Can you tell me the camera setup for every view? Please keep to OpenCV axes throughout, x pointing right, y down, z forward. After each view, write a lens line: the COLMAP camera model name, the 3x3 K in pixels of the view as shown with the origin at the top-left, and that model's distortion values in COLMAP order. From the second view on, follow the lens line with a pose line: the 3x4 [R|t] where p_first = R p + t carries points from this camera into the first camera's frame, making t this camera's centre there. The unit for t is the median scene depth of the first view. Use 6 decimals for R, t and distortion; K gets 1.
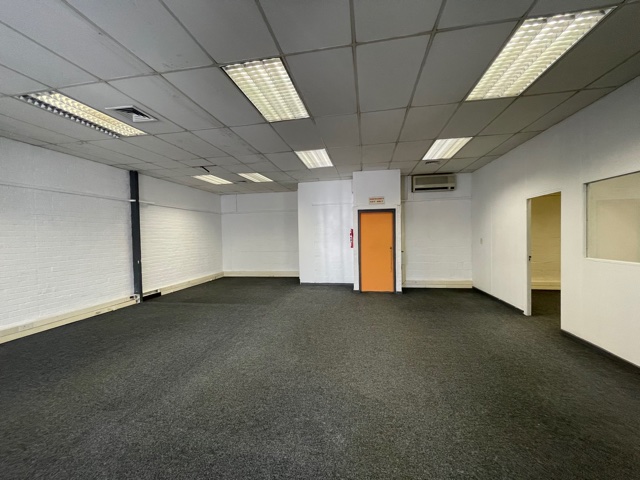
lens RADIAL K [[258.4, 0, 319.6], [0, 258.4, 241.6], [0, 0, 1]] dist [-0.002125, -0.000396]
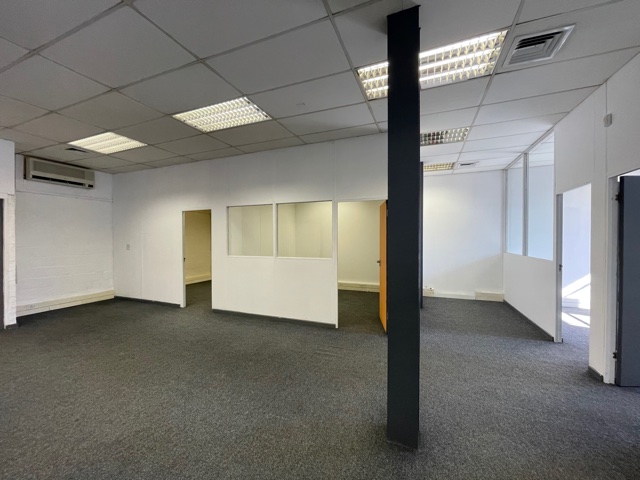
lens RADIAL K [[258.2, 0, 319.8], [0, 258.2, 241.8], [0, 0, 1]] dist [0.000040, 0.000071]
pose [[0.207786, 0.007160, 0.978148, -0.190272], [0.021429, 0.999700, -0.011870, 0.006225], [-0.977940, 0.023427, 0.207570, 0.087956]]
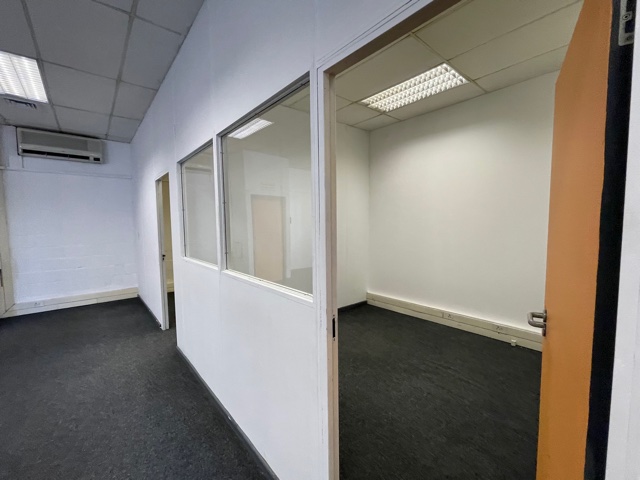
lens RADIAL K [[277.5, 0, 319.7], [0, 277.5, 241.5], [0, 0, 1]] dist [-0.002627, 0.000697]
pose [[0.636760, -0.038280, 0.770111, 0.356172], [0.017580, 0.999228, 0.035133, -0.003451], [-0.770862, -0.008832, 0.636942, 0.072221]]
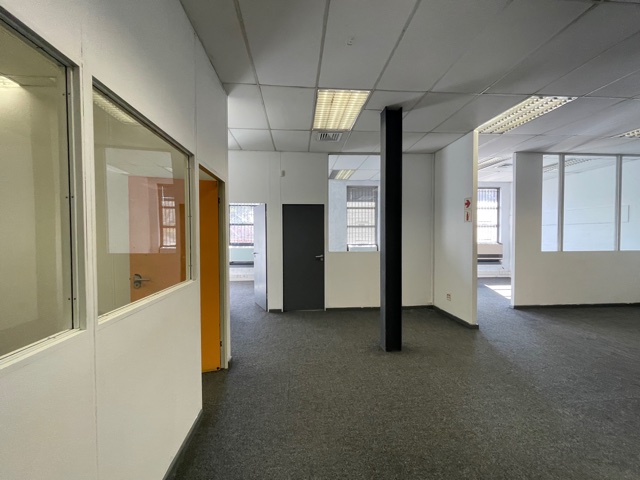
lens RADIAL K [[277.5, 0, 319.7], [0, 277.5, 241.5], [0, 0, 1]] dist [-0.002627, 0.000697]
pose [[-0.966070, 0.030331, -0.256493, 0.447897], [0.016864, 0.998369, 0.054545, -0.022027], [0.257729, 0.048369, -0.965006, 0.592375]]
